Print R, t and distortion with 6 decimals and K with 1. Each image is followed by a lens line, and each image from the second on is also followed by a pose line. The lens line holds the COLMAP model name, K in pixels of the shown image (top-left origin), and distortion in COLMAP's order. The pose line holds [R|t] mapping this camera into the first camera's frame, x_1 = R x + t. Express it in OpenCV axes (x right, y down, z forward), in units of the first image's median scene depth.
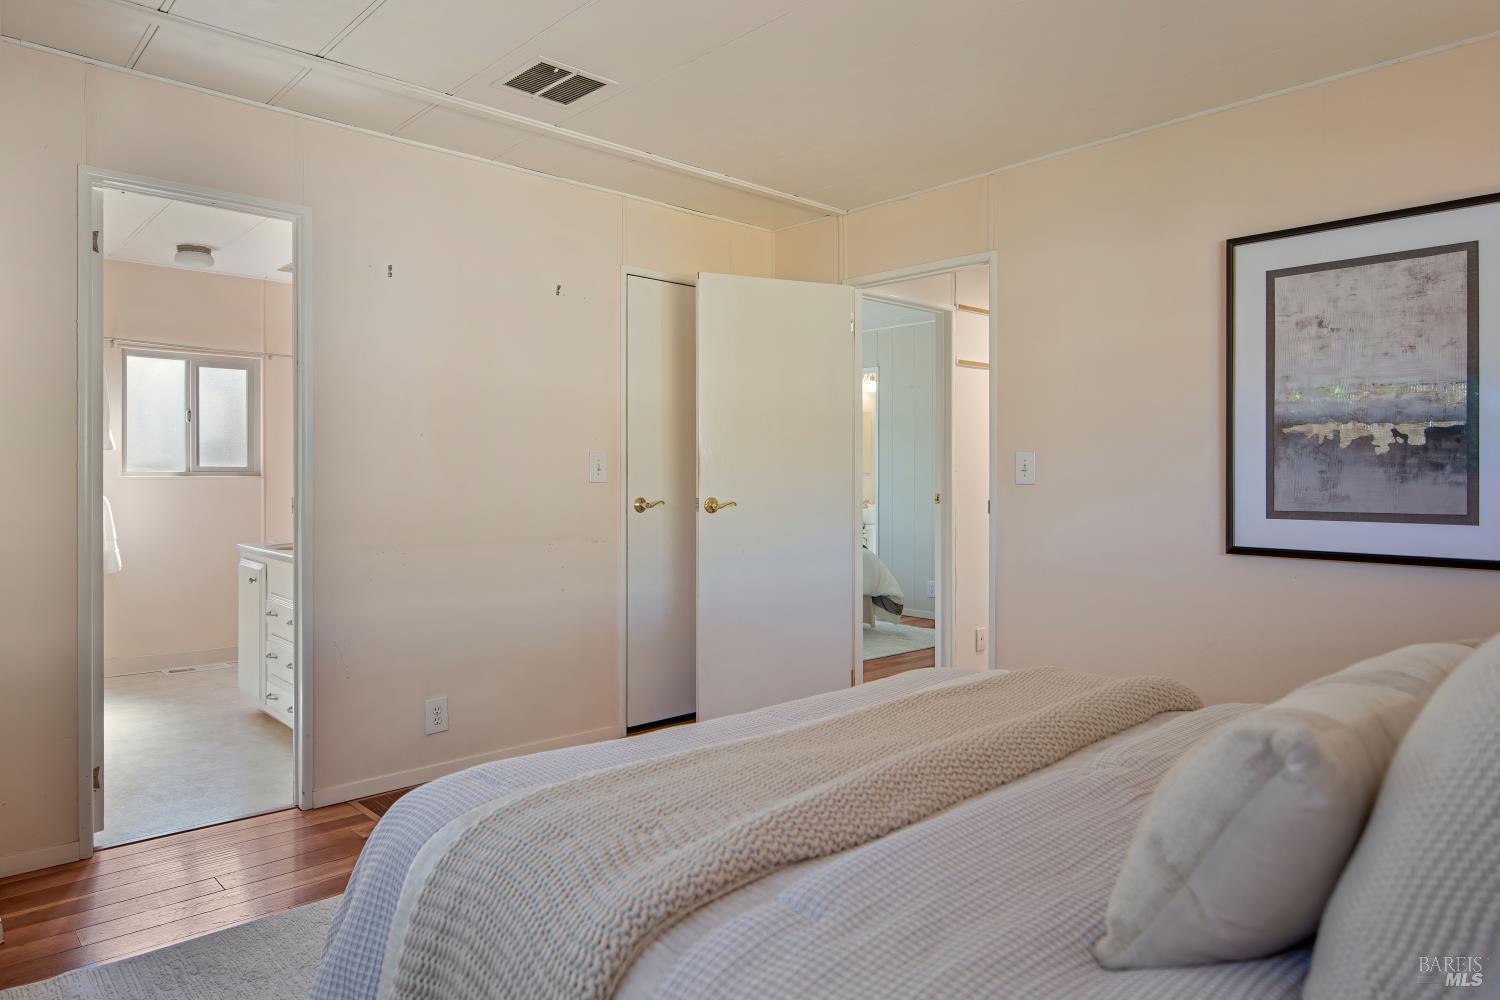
lens RADIAL K [[924.0, 0, 741.9], [0, 924.0, 488.4], [0, 0, 1]] dist [0.002434, 0.000704]
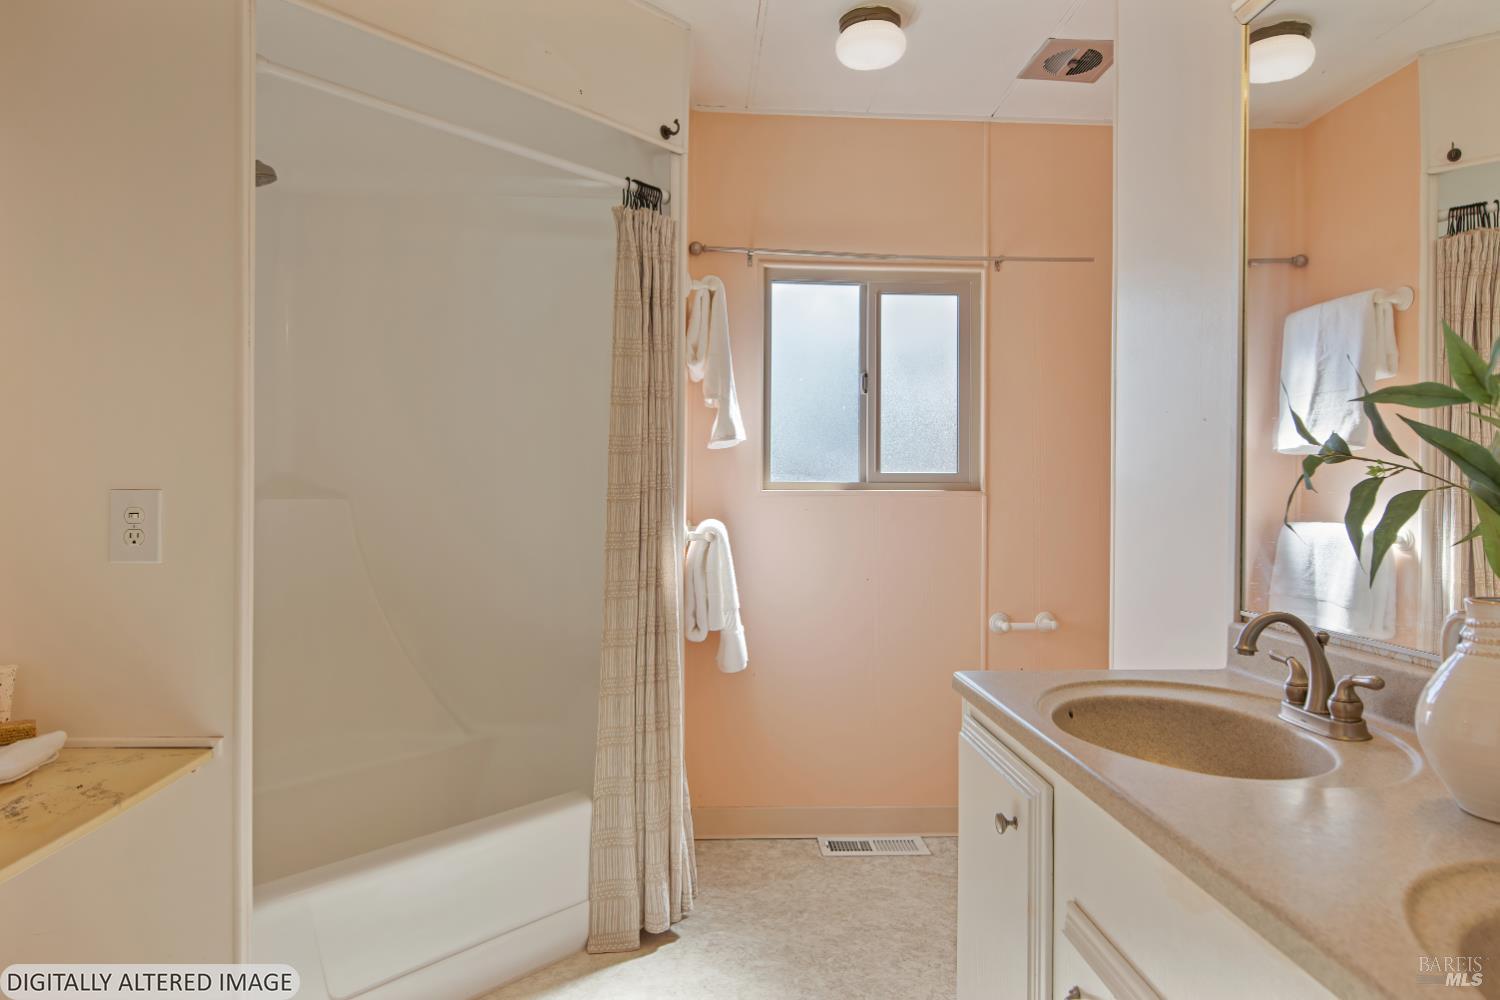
lens RADIAL K [[924.0, 0, 748.4], [0, 924.0, 501.6], [0, 0, 1]] dist [0.002434, 0.000704]
pose [[0.771988, 0.002611, -0.635632, -0.295958], [-0.007106, 0.999965, -0.004523, -0.003617], [0.635598, 0.008009, 0.771979, 0.523154]]
